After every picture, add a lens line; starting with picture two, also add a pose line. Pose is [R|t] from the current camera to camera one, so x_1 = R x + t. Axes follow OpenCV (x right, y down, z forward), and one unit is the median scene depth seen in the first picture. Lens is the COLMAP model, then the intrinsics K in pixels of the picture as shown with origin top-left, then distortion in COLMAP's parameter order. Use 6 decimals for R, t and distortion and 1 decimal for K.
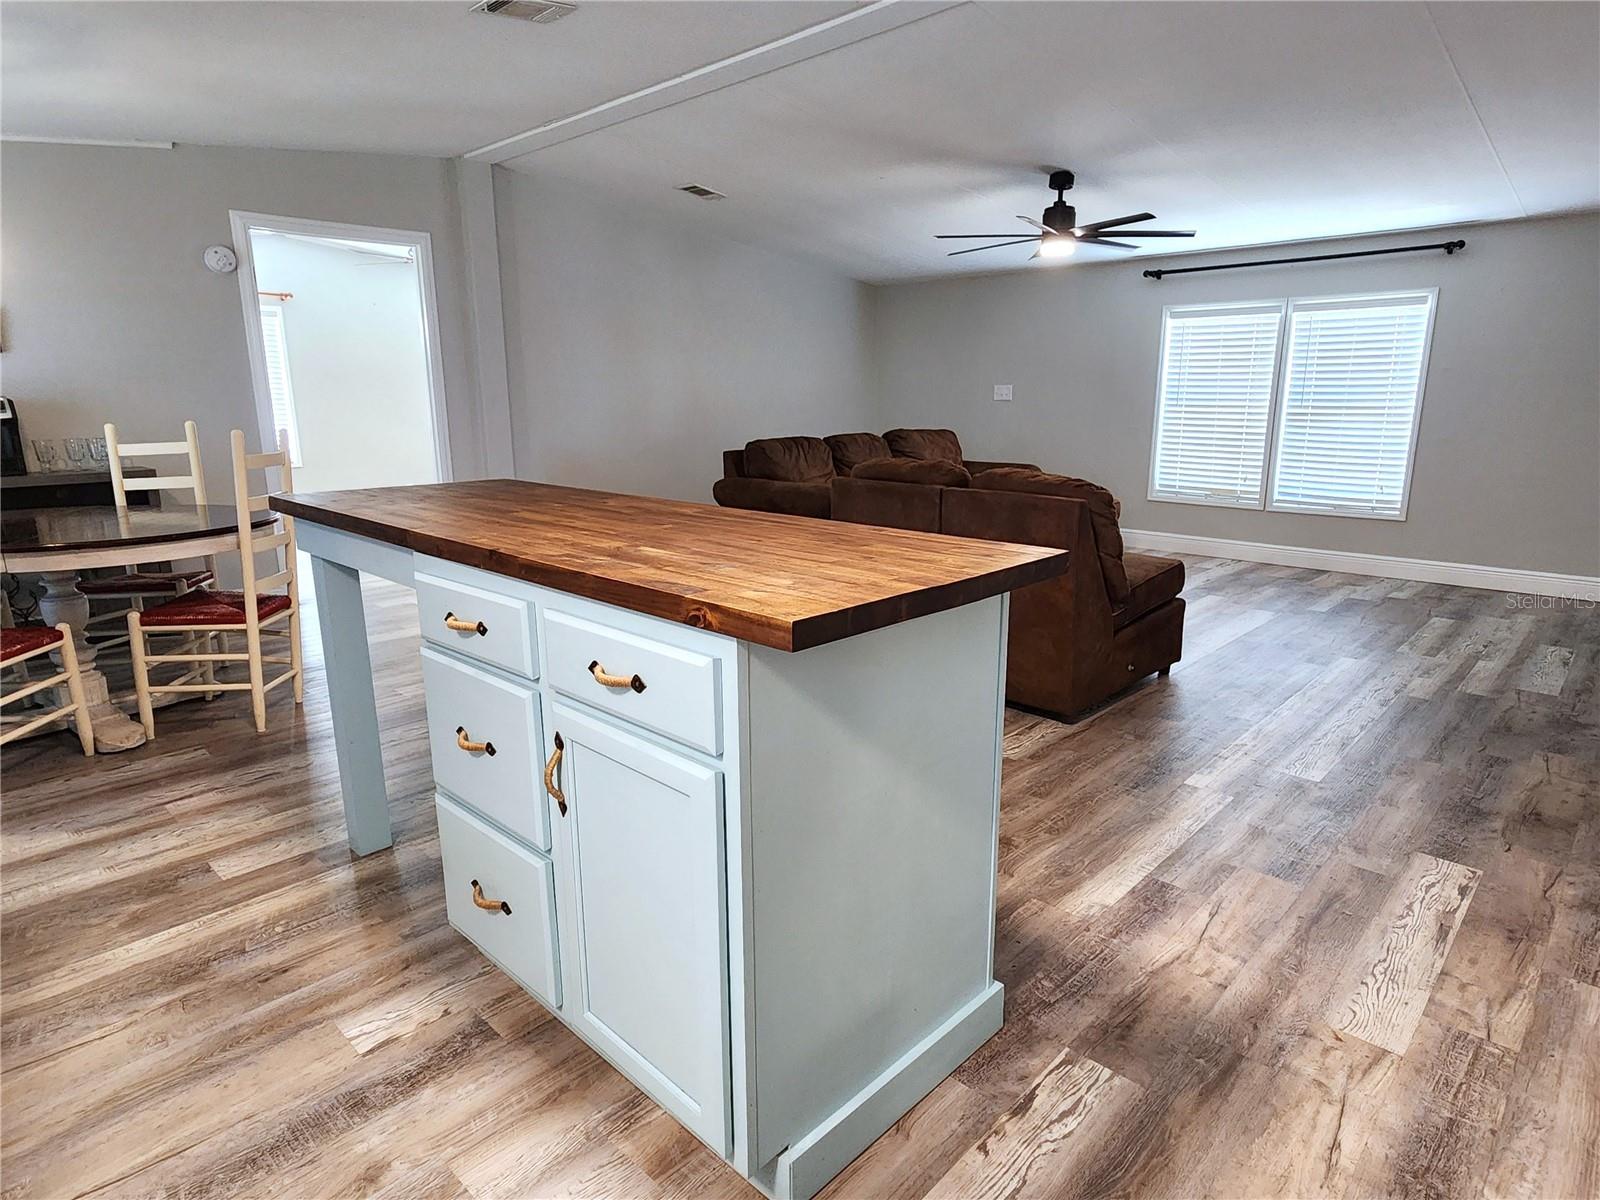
lens RADIAL K [[890.2, 0, 791.6], [0, 890.2, 595.6], [0, 0, 1]] dist [-0.021569, 0.000859]
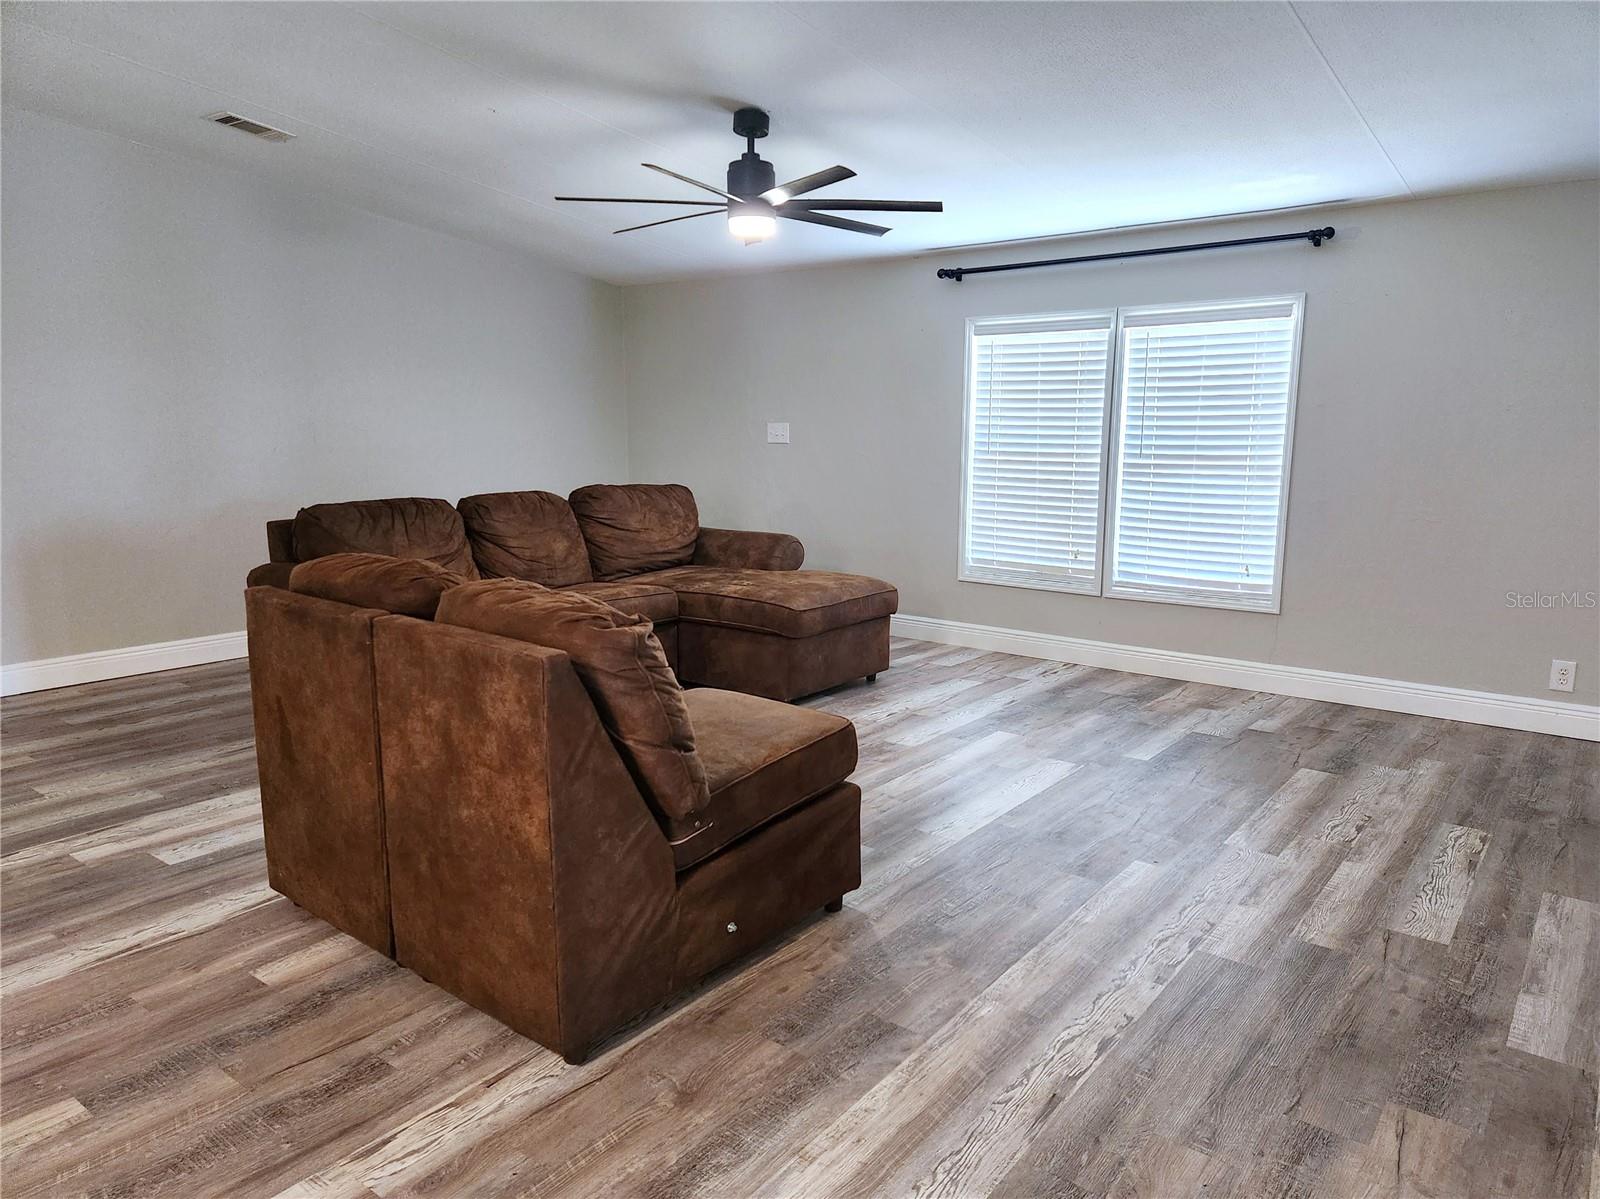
lens RADIAL K [[1064.3, 0, 813.3], [0, 1064.3, 593.8], [0, 0, 1]] dist [0.072025, -0.067469]
pose [[0.991494, -0.009930, 0.129775, 0.234529], [0.018499, 0.997714, -0.064991, -0.057962], [-0.128833, 0.066839, 0.989411, 0.204255]]
